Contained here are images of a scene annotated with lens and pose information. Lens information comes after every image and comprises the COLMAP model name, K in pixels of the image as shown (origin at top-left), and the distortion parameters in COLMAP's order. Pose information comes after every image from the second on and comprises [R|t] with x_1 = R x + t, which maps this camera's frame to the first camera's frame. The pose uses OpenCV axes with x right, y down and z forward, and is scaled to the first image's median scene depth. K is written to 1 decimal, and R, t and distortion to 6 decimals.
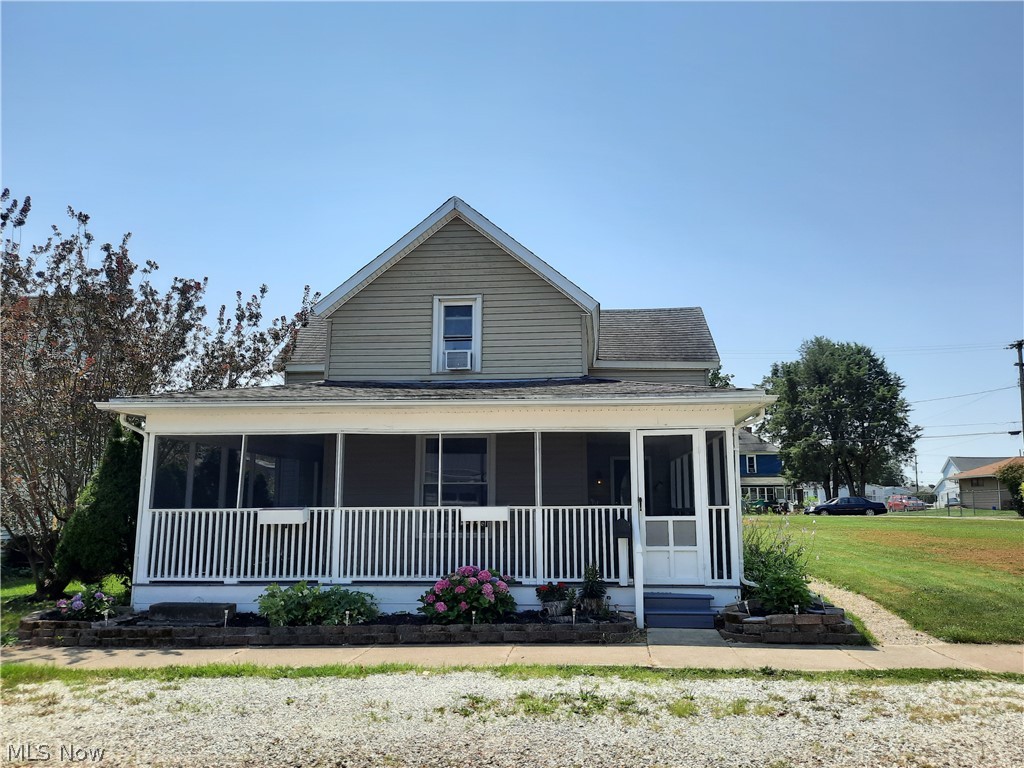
lens RADIAL K [[757.2, 0, 508.6], [0, 757.2, 388.4], [0, 0, 1]] dist [0.045954, -0.043082]
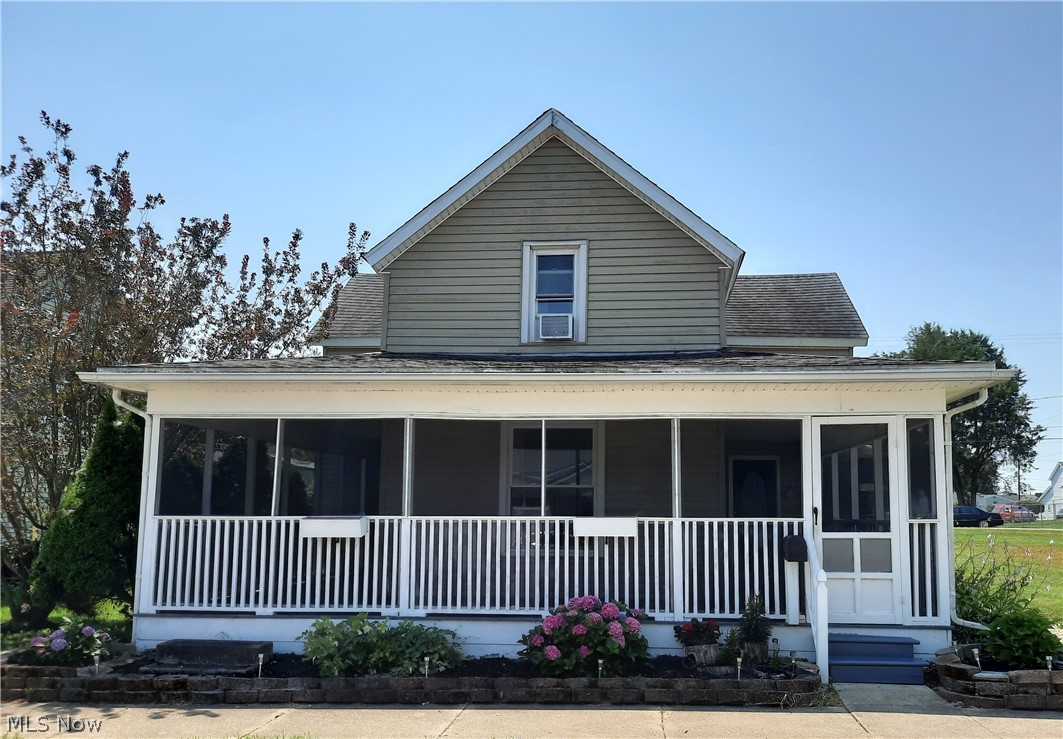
lens RADIAL K [[838.5, 0, 565.1], [0, 838.5, 426.9], [0, 0, 1]] dist [0.034512, -0.036446]
pose [[0.999892, 0.010261, 0.010527, -0.078386], [-0.010794, 0.998596, 0.051863, 0.024225], [-0.009980, -0.051971, 0.998599, 0.176914]]
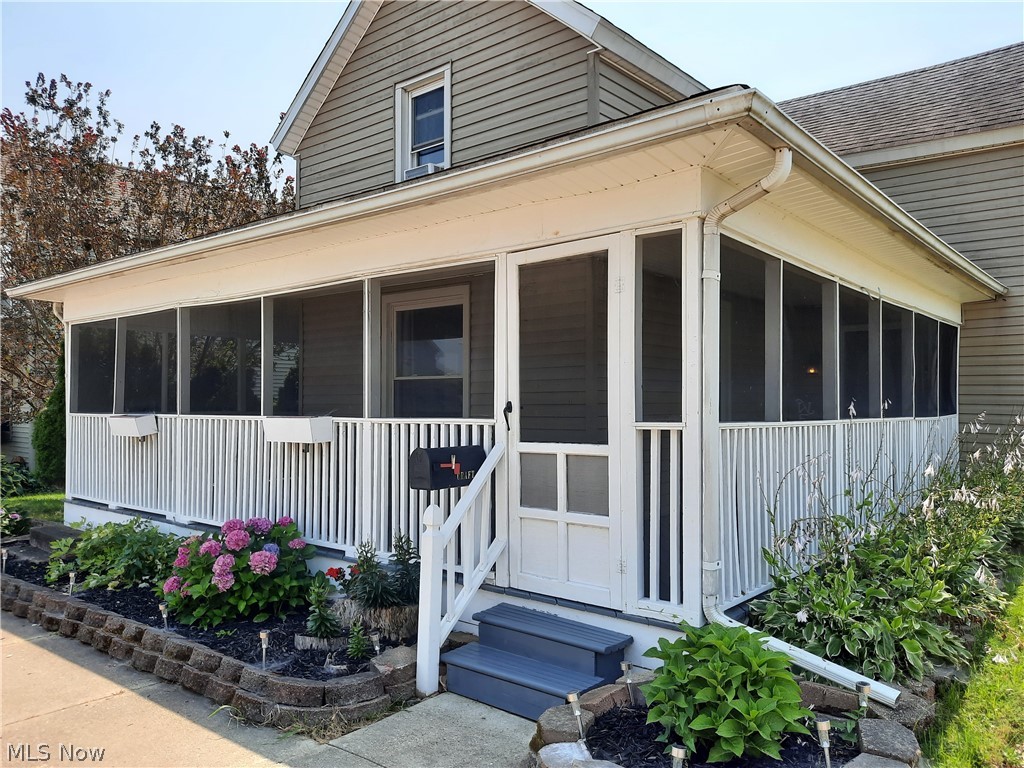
lens RADIAL K [[801.6, 0, 474.3], [0, 801.6, 391.8], [0, 0, 1]] dist [0.023352, 0.003925]
pose [[0.812321, -0.004243, -0.583196, 0.420937], [0.074381, 0.992561, 0.096383, 0.086837], [0.578448, -0.121672, 0.806594, 0.578522]]
